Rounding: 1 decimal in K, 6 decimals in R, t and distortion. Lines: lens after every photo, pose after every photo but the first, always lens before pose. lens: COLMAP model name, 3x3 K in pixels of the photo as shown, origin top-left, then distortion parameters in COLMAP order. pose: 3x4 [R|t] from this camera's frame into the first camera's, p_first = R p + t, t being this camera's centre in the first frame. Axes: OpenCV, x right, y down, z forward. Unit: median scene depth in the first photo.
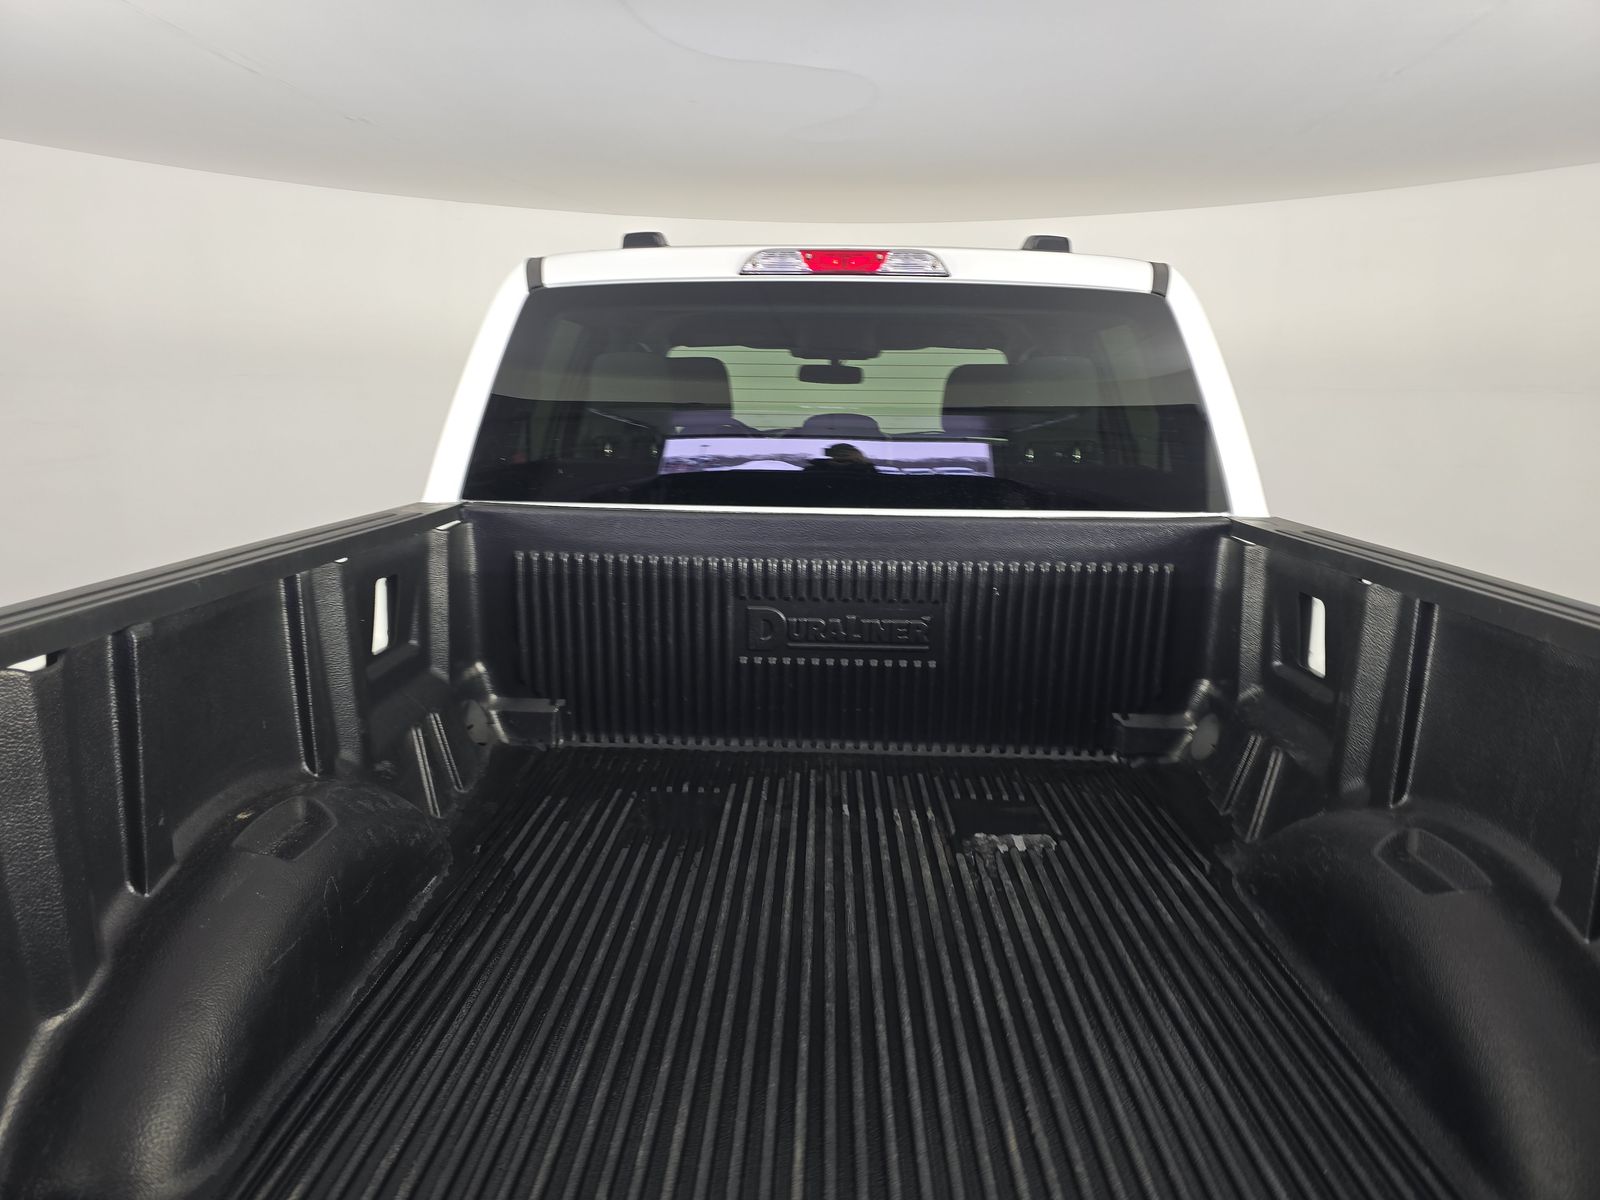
lens RADIAL K [[1051.0, 0, 795.2], [0, 1051.0, 597.8], [0, 0, 1]] dist [0.051863, -0.042130]
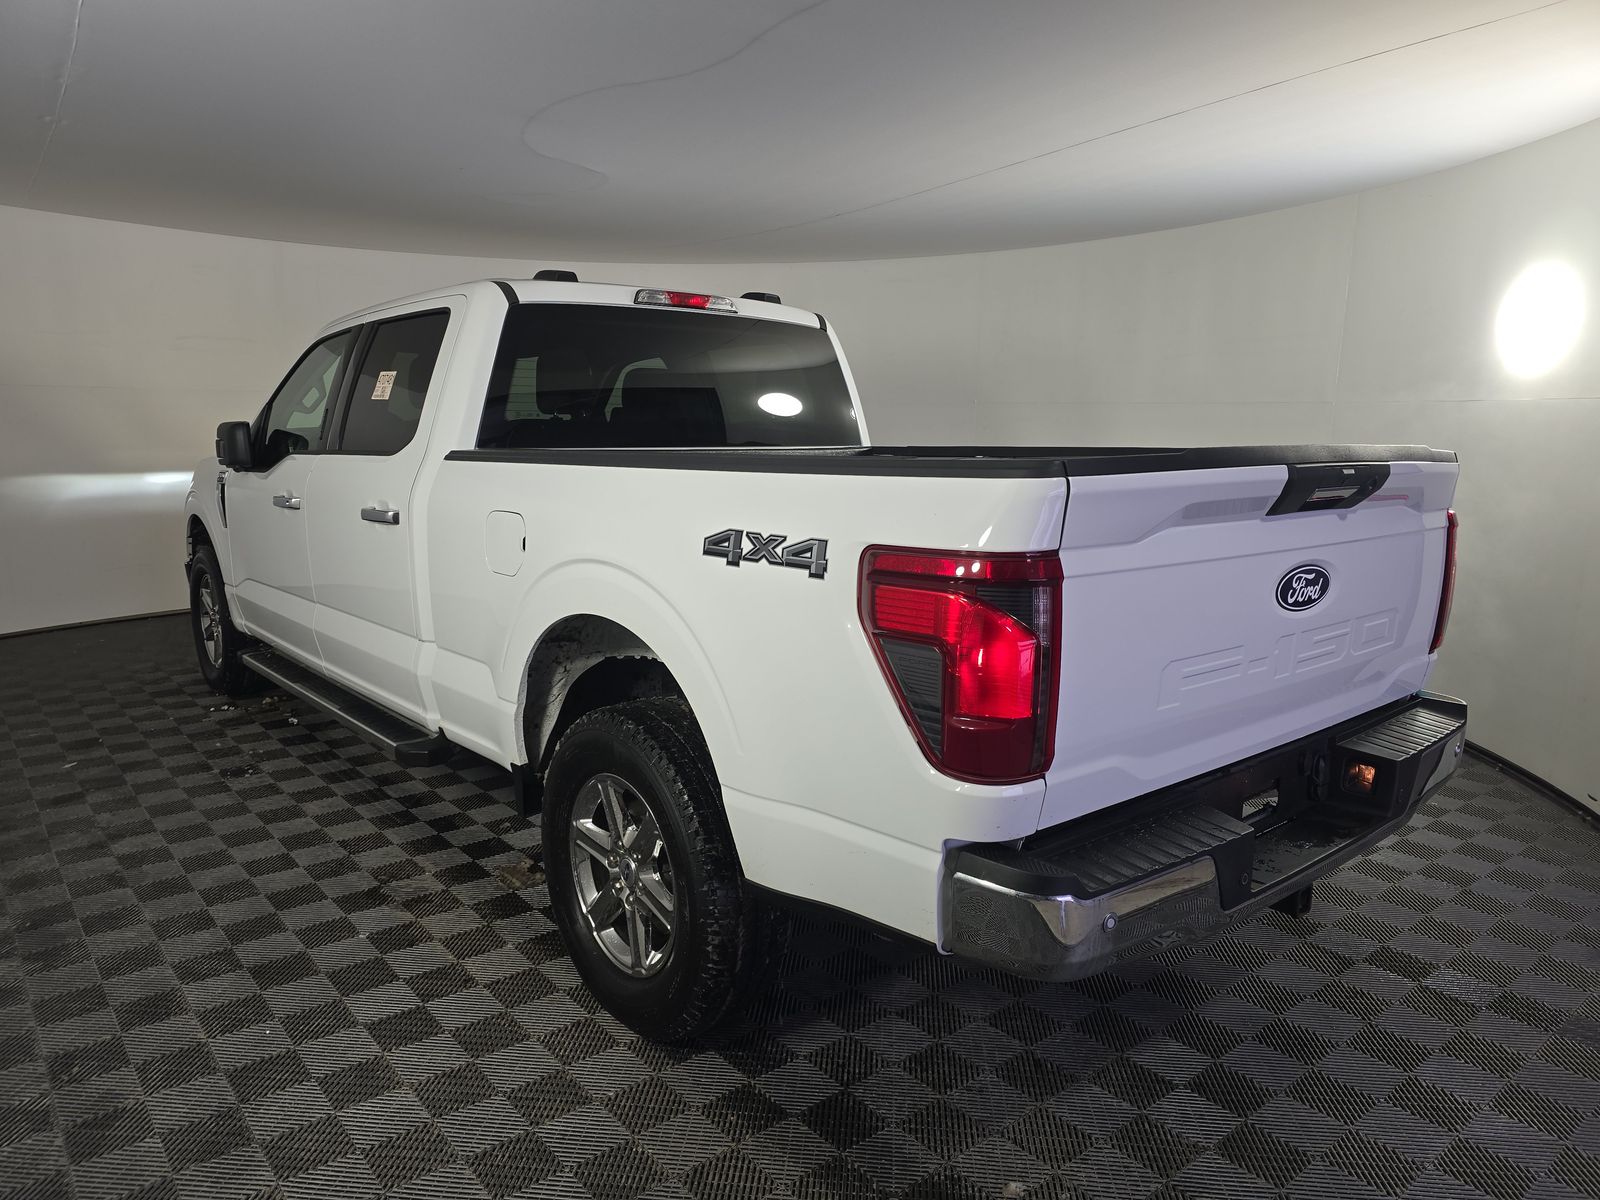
lens RADIAL K [[1051.0, 0, 795.2], [0, 1051.0, 597.8], [0, 0, 1]] dist [0.051863, -0.042130]
pose [[0.744607, -0.114751, 0.657566, -0.967074], [0.131316, 0.991044, 0.024246, 0.130337], [-0.654459, 0.068295, 0.753007, -0.338602]]
